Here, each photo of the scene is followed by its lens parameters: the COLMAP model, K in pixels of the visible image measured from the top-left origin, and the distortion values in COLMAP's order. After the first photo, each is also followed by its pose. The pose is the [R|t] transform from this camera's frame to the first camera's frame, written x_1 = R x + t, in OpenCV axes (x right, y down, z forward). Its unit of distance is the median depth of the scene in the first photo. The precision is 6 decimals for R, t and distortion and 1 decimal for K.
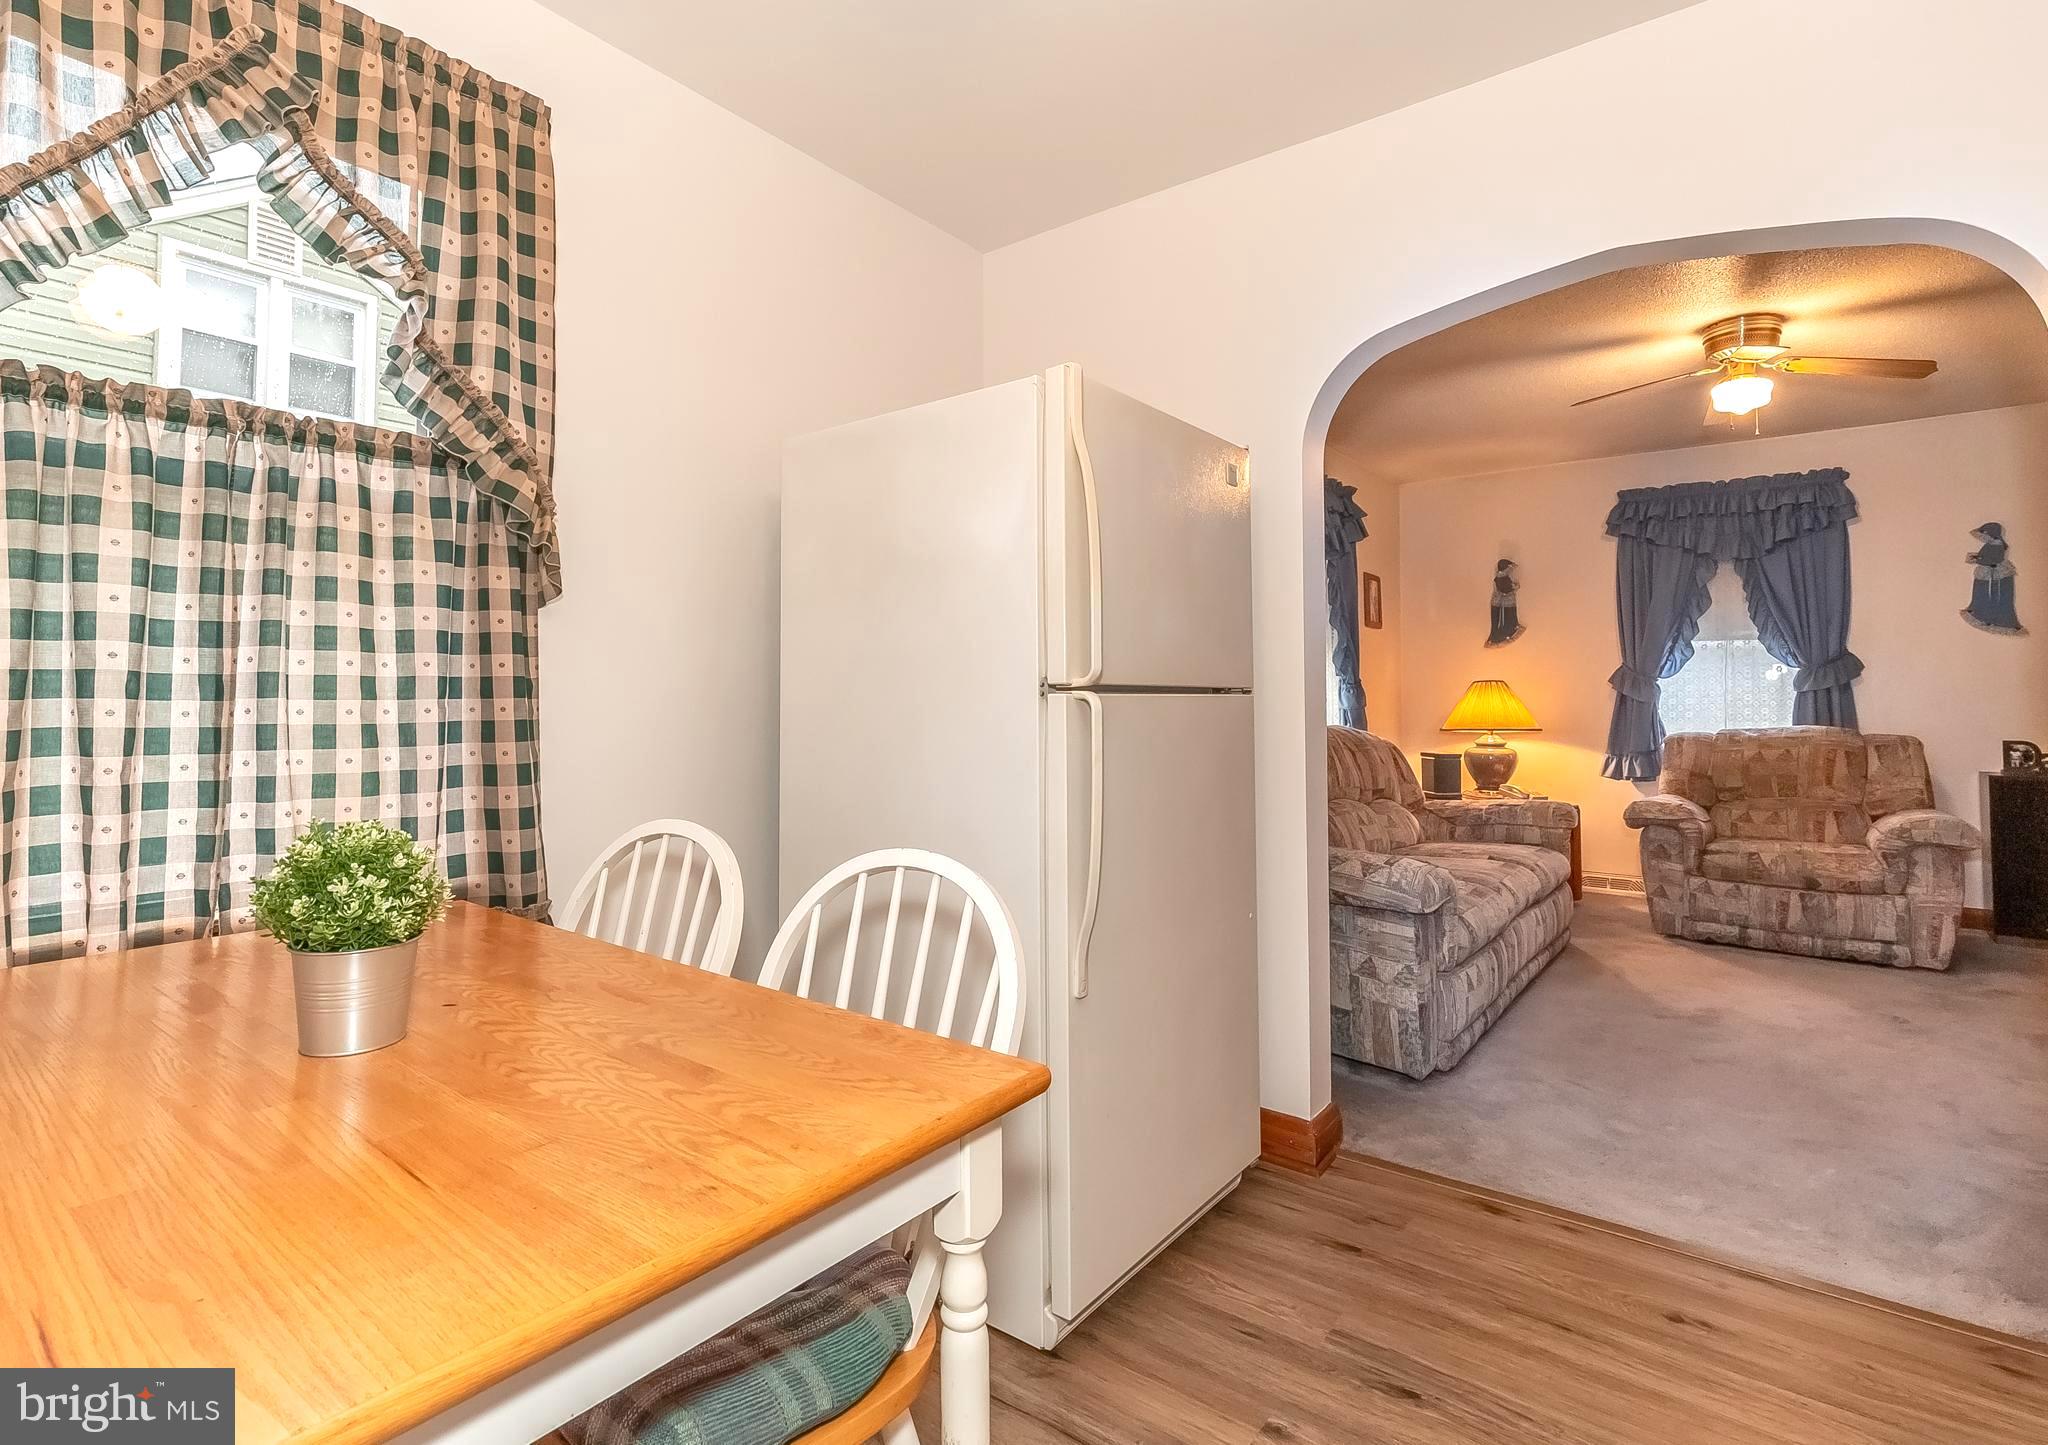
lens RADIAL K [[989.6, 0, 1023.4], [0, 989.6, 656.6], [0, 0, 1]] dist [0.001605, 0.000336]
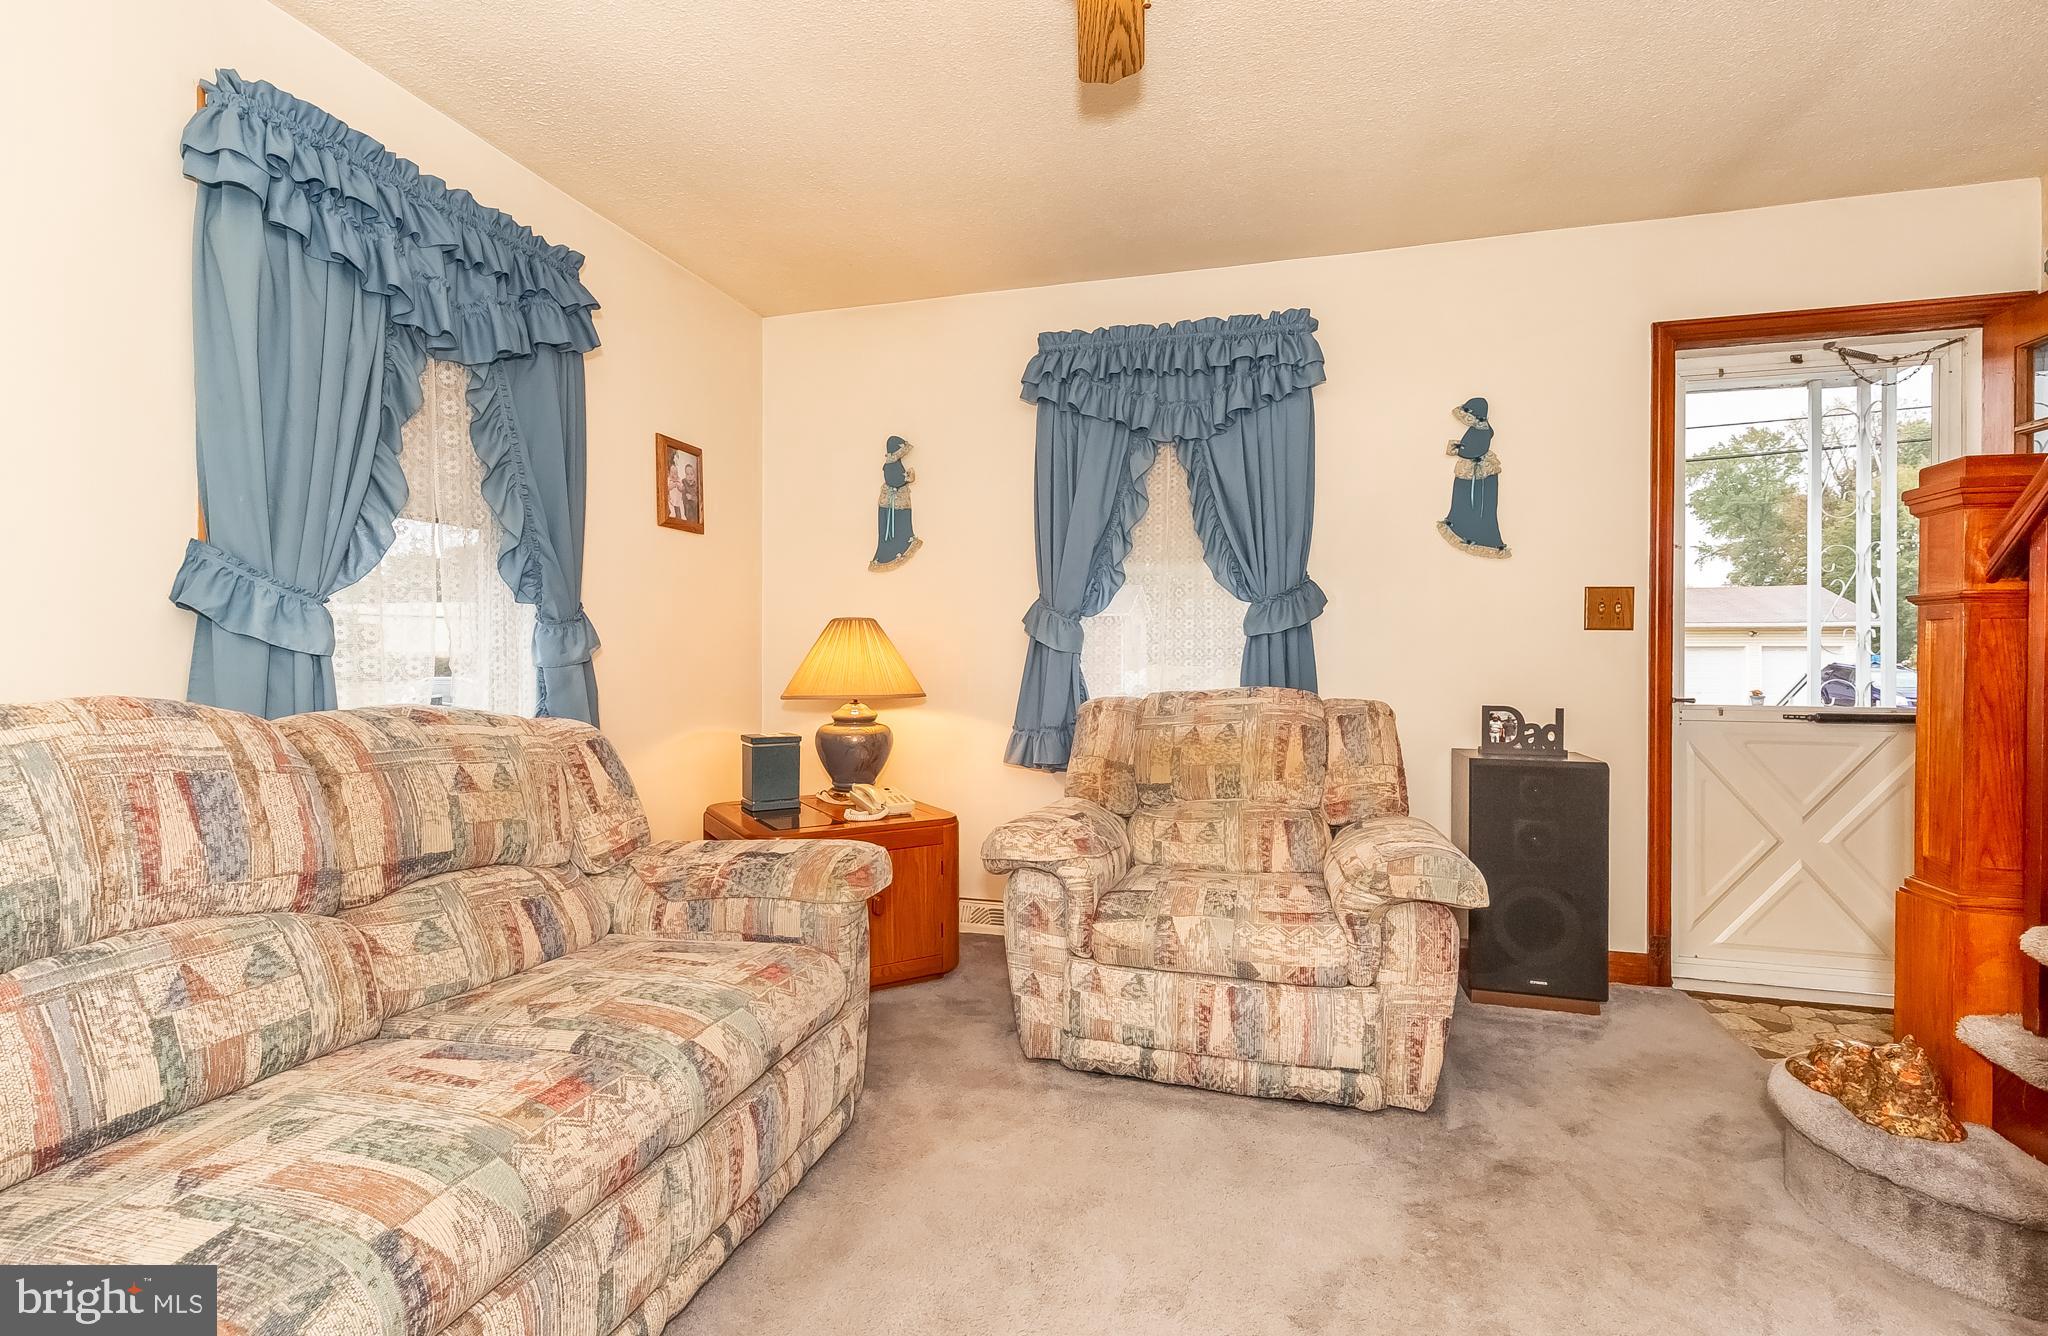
lens RADIAL K [[924.2, 0, 1019.9], [0, 924.2, 650.6], [0, 0, 1]] dist [0.001664, -0.000131]
pose [[0.924372, -0.001608, 0.381488, 0.422744], [-0.015572, 0.998999, 0.041942, 0.022767], [-0.381174, -0.044711, 0.923422, 0.506952]]
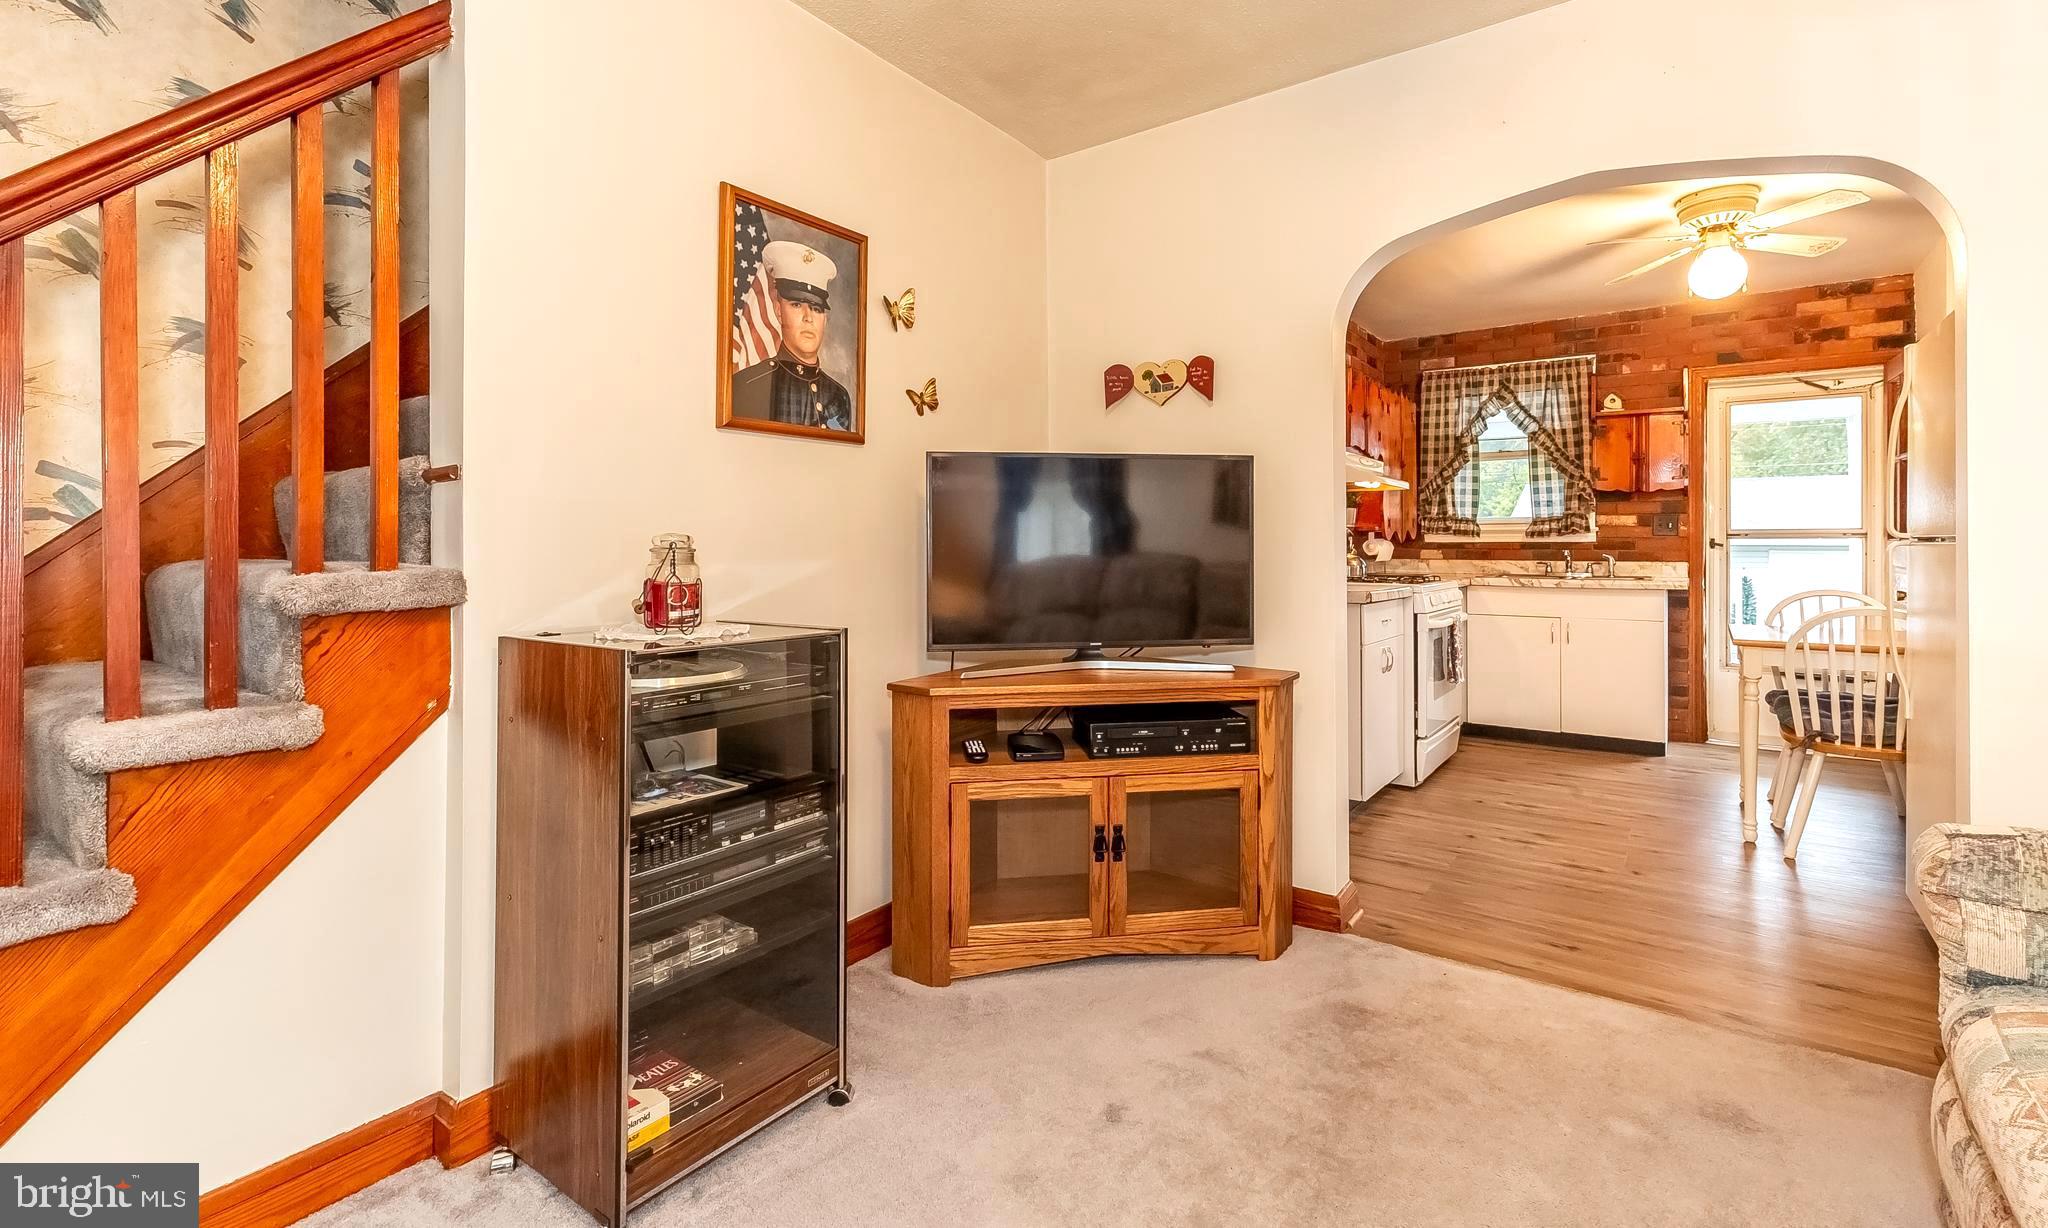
lens RADIAL K [[921.4, 0, 1020.7], [0, 921.4, 535.2], [0, 0, 1]] dist [0.000812, 0.000121]
pose [[-0.999637, -0.002539, -0.026825, 0.596787], [-0.001362, 0.999039, -0.043804, 0.035395], [0.026911, -0.043752, -0.998680, 0.934740]]
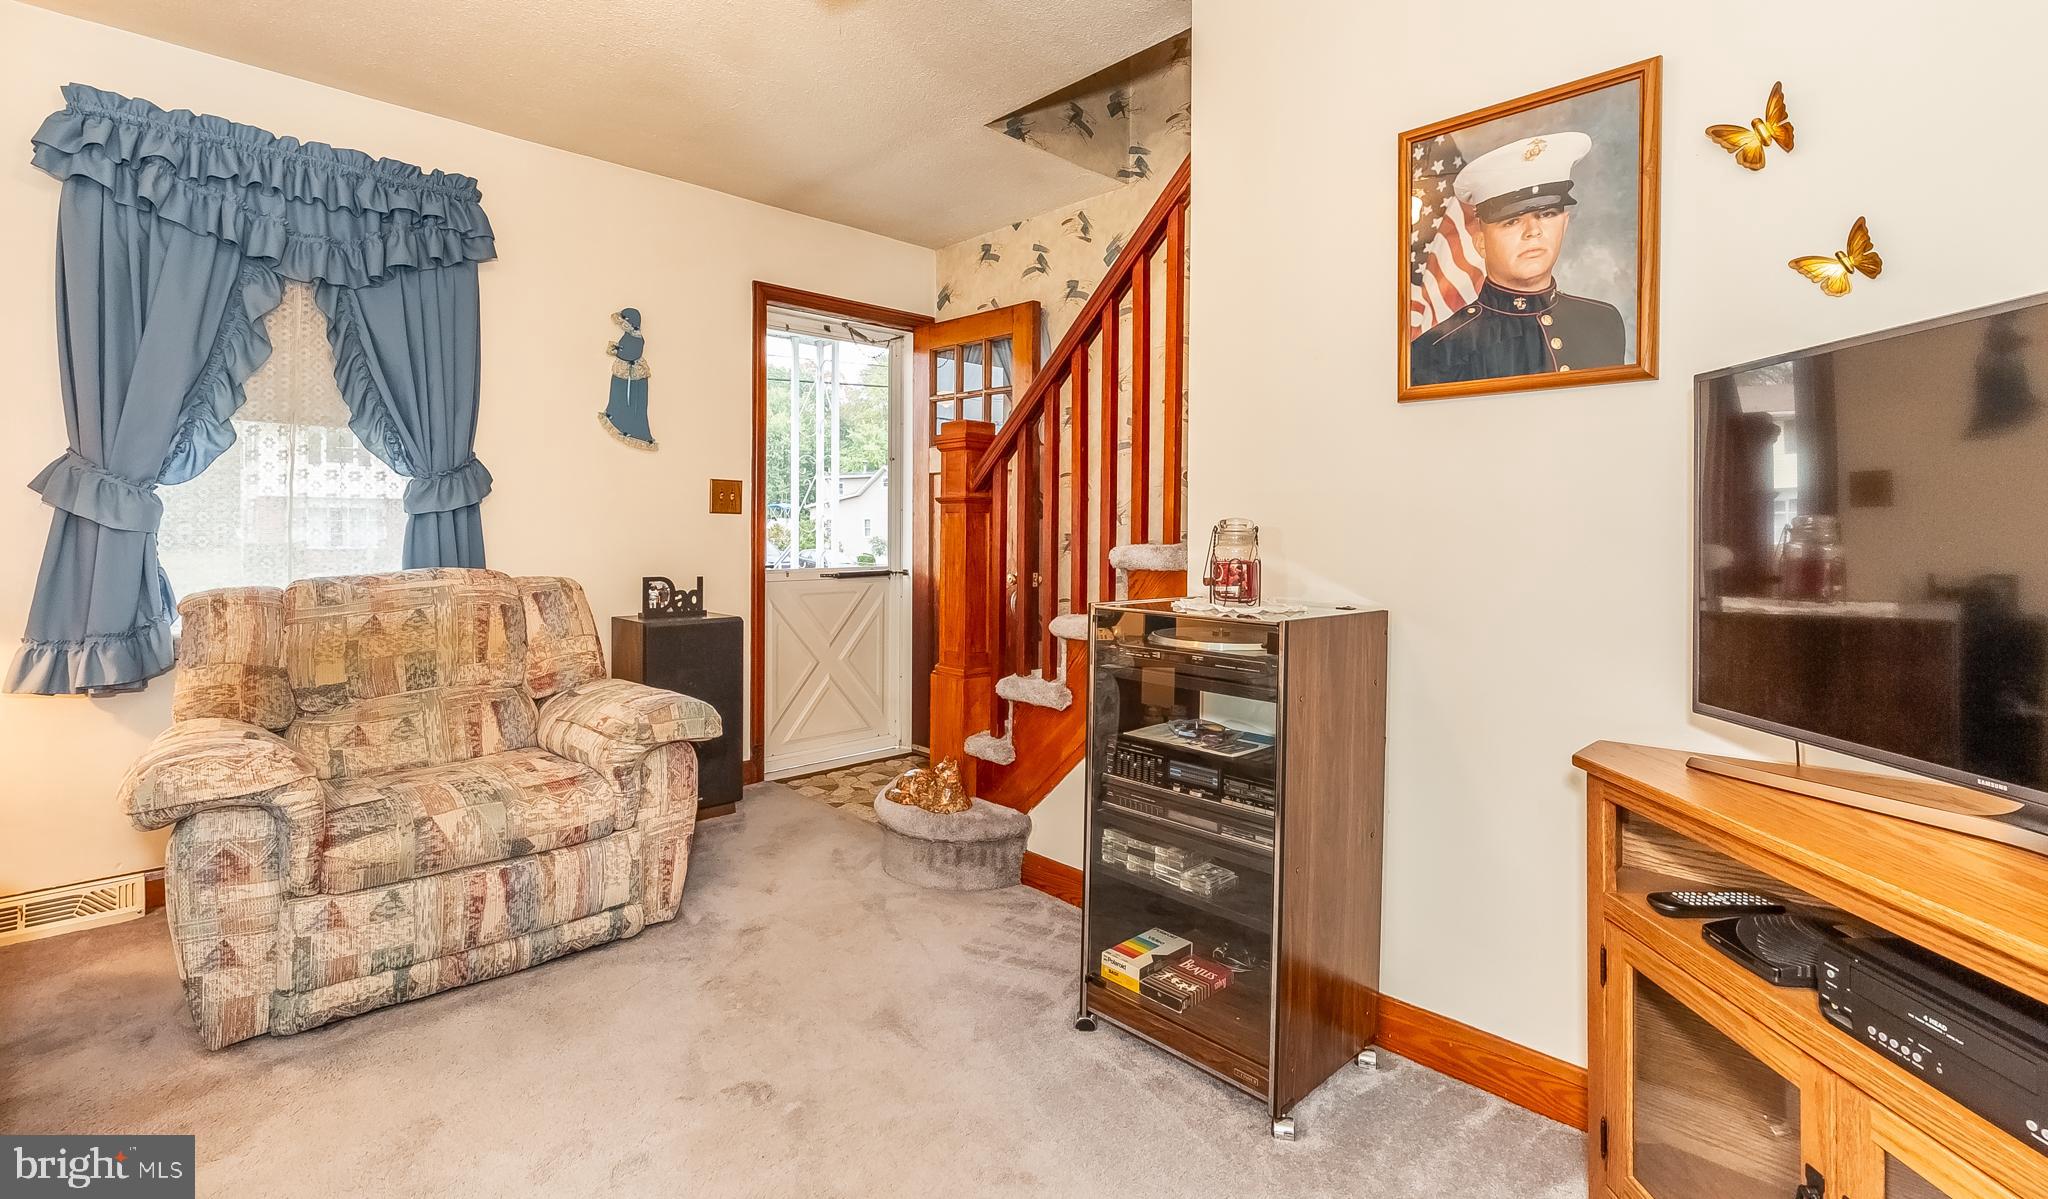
lens RADIAL K [[910.7, 0, 992.5], [0, 910.7, 542.6], [0, 0, 1]] dist [-0.000032, 0.000135]
pose [[0.157317, -0.016675, 0.987407, 0.286712], [-0.045823, 0.998657, 0.024165, 0.024366], [-0.986484, -0.049047, 0.156342, 0.584915]]
